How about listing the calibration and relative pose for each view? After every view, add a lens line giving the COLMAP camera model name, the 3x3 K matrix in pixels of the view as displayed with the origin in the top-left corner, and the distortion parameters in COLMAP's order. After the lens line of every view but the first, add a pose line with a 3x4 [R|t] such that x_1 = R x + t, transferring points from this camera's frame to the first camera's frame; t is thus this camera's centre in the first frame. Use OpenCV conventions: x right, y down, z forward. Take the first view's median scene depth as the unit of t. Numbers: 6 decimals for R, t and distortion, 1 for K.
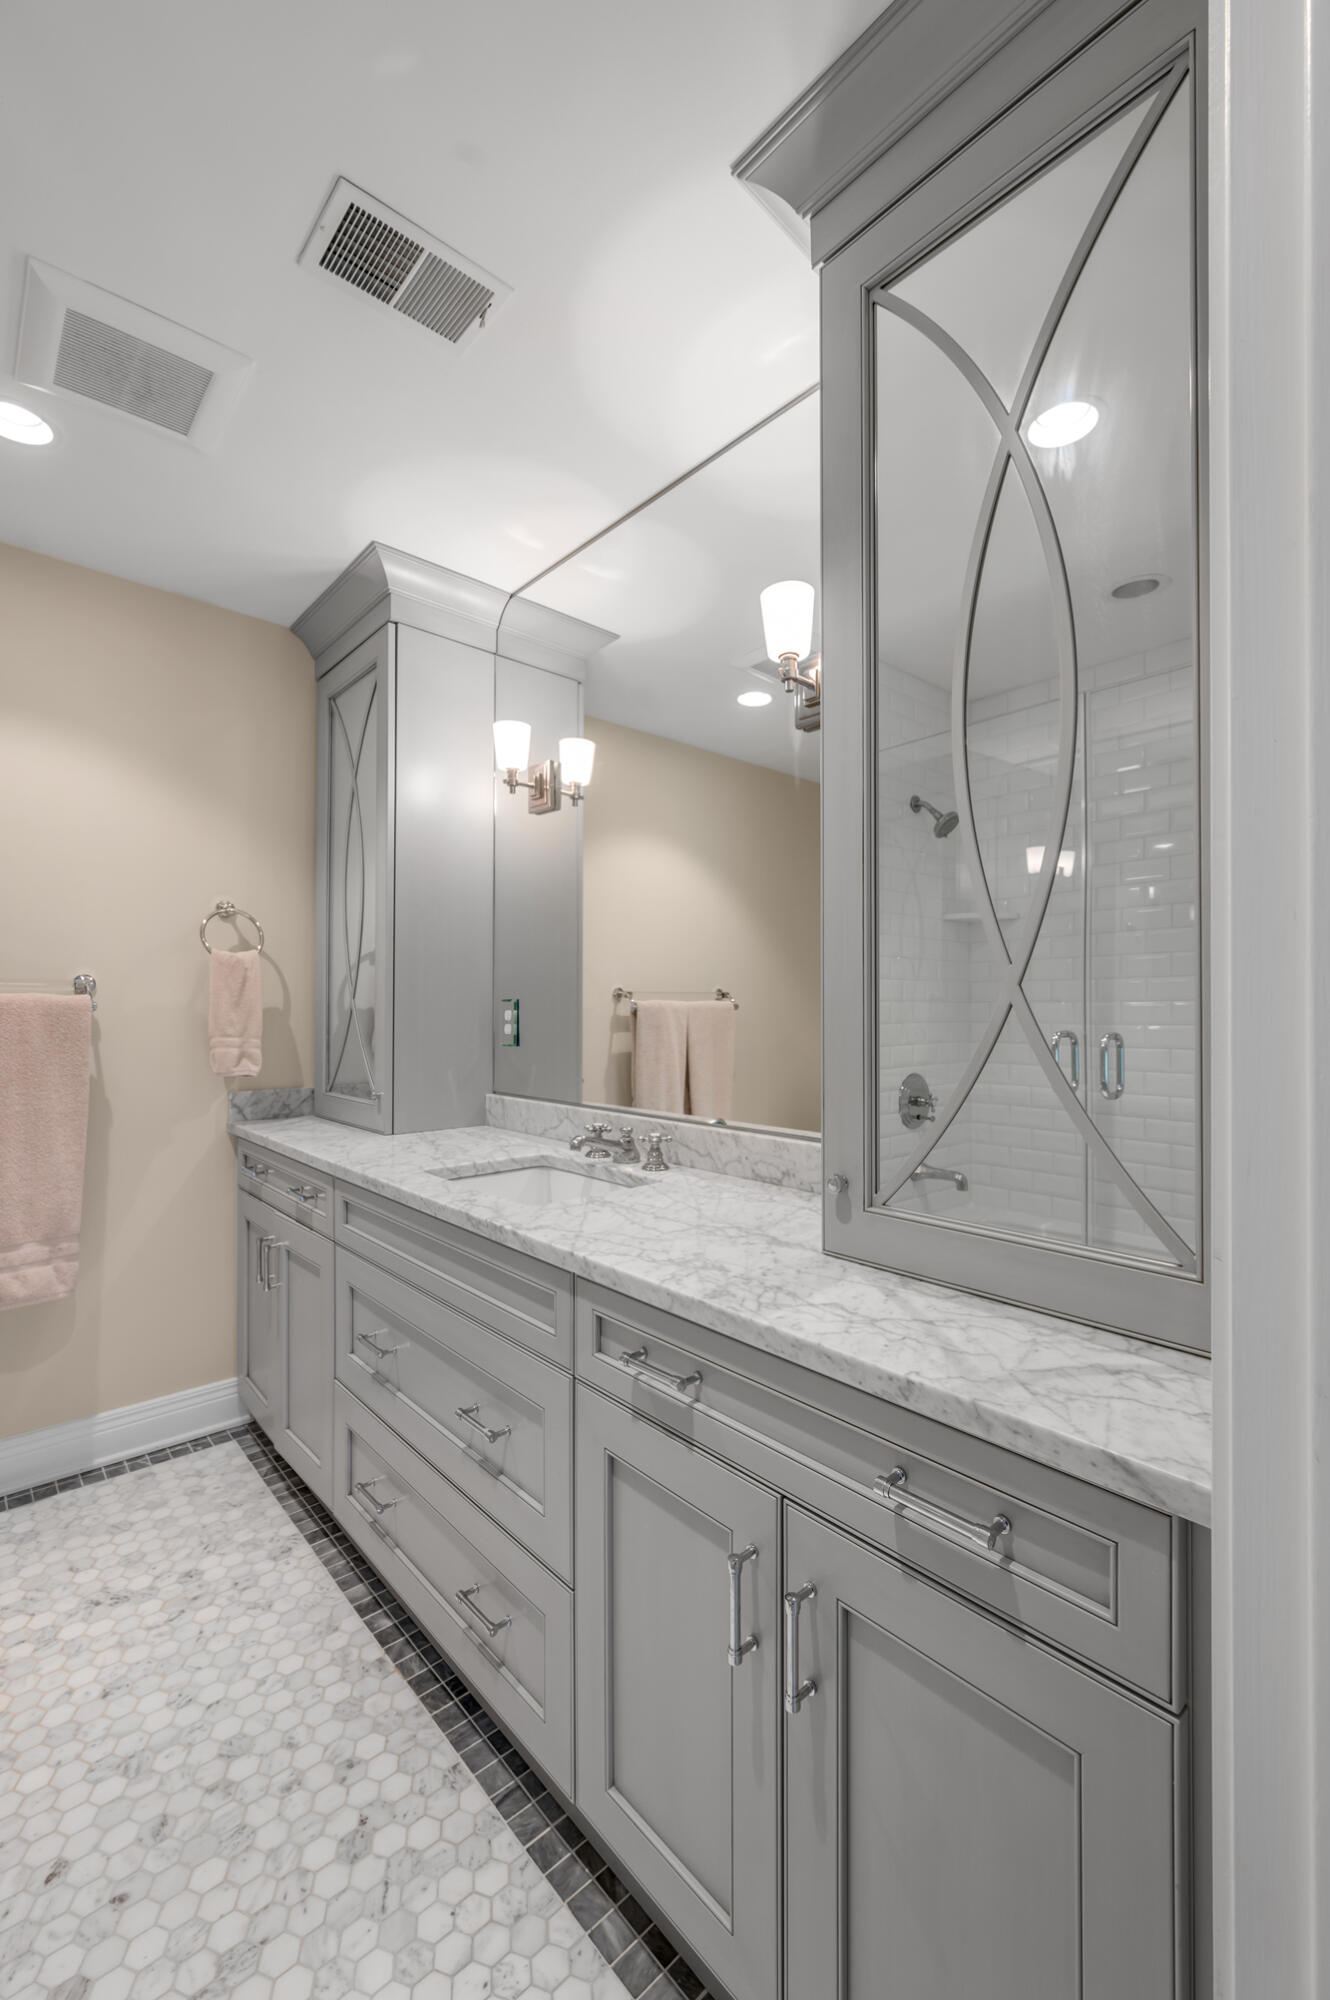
lens RADIAL K [[831.9, 0, 665.6], [0, 831.9, 1002.5], [0, 0, 1]] dist [0.003024, 0.000577]
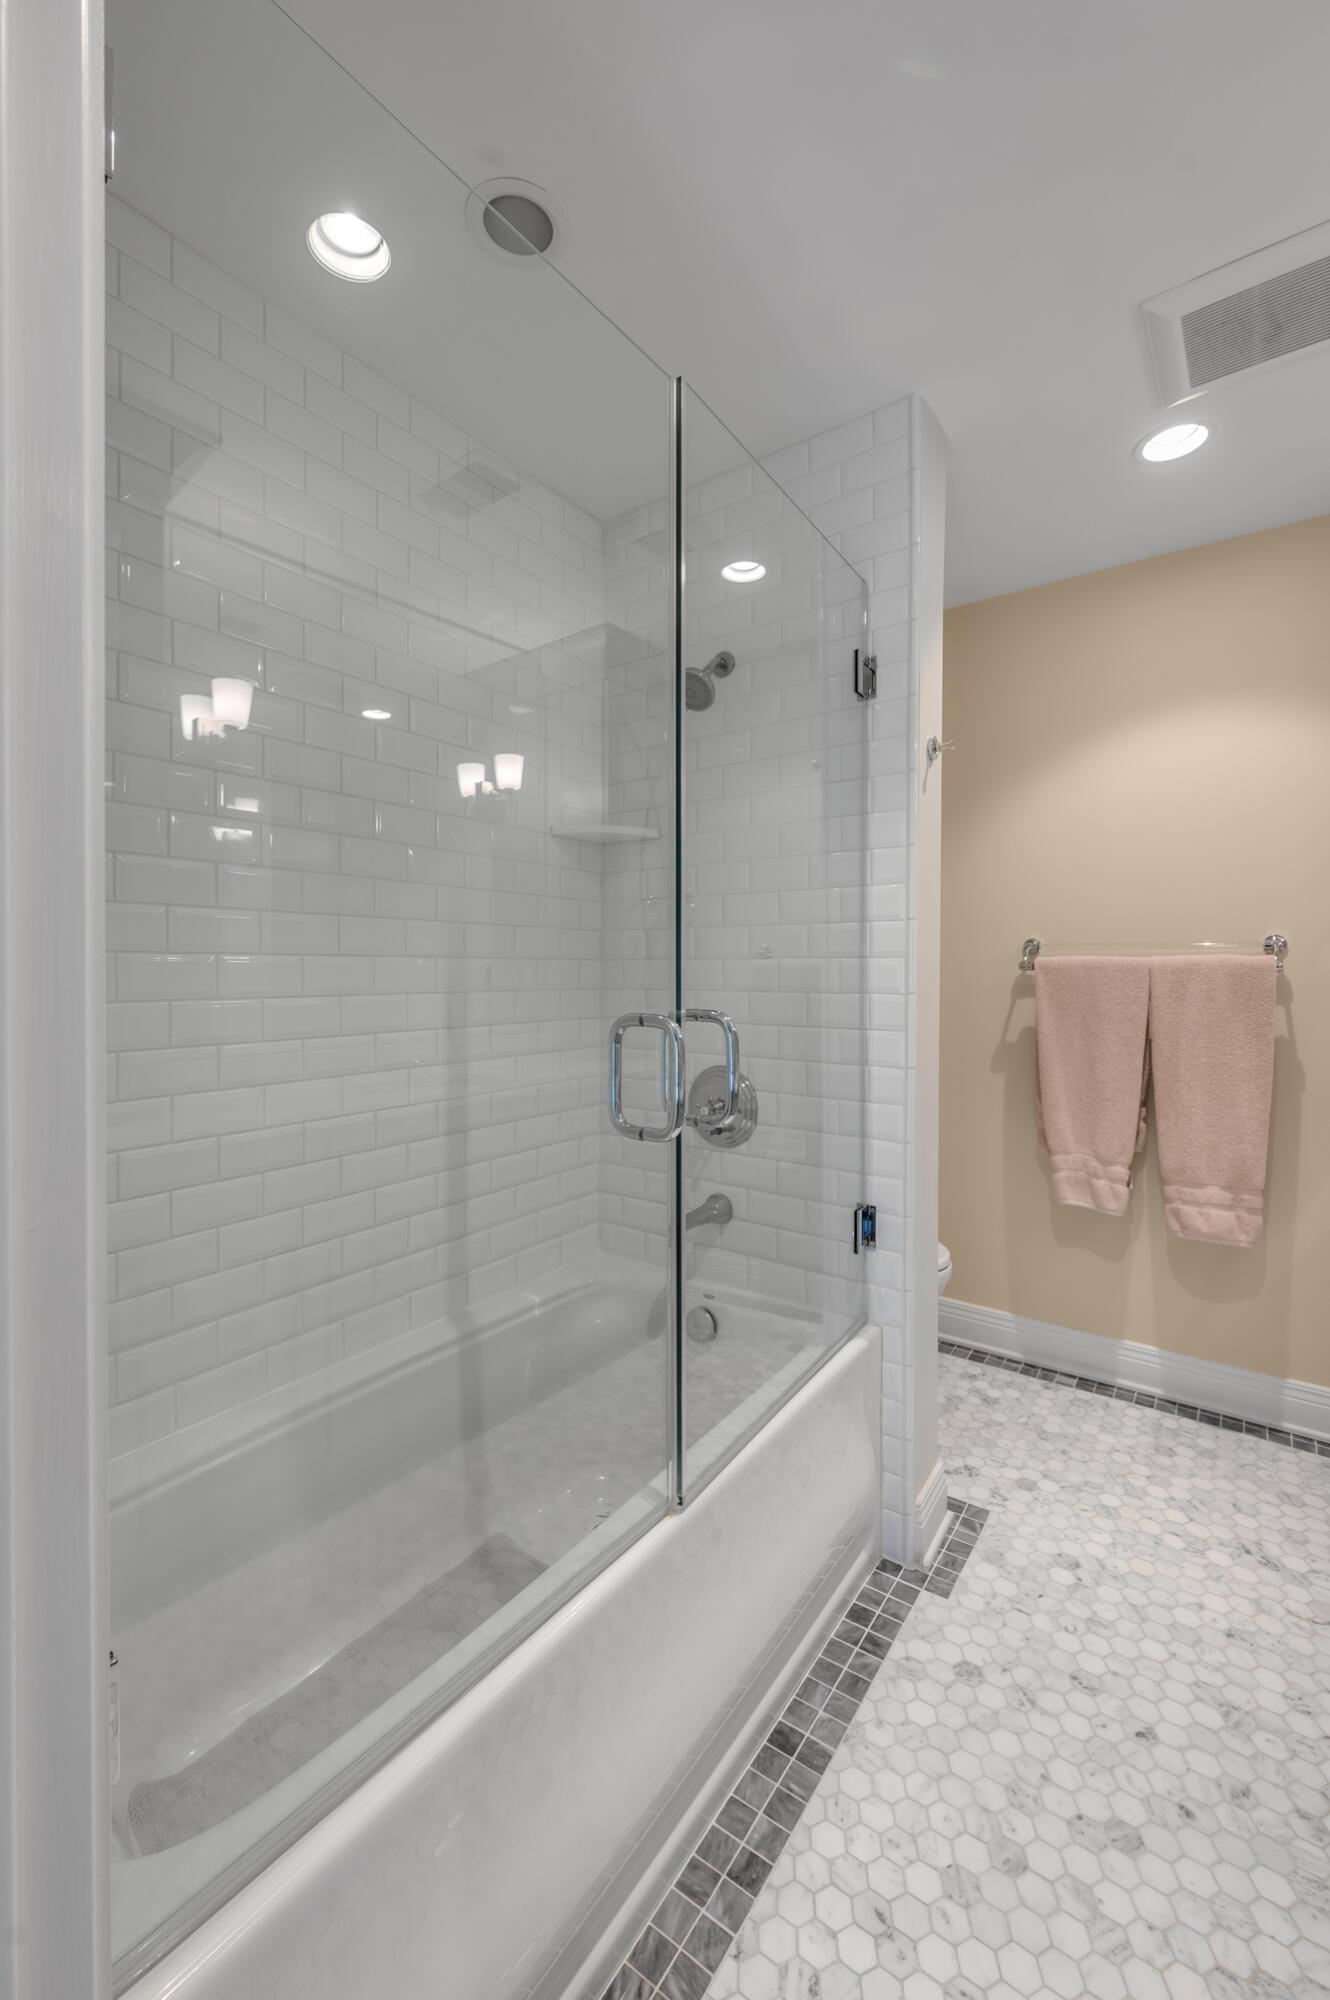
lens RADIAL K [[831.9, 0, 688.7], [0, 831.9, 972.5], [0, 0, 1]] dist [0.003024, 0.000577]
pose [[0.226758, 0.000556, -0.973951, 0.144549], [0.006925, 0.999974, 0.002183, 0.005441], [0.973927, -0.007239, 0.226748, 0.100485]]
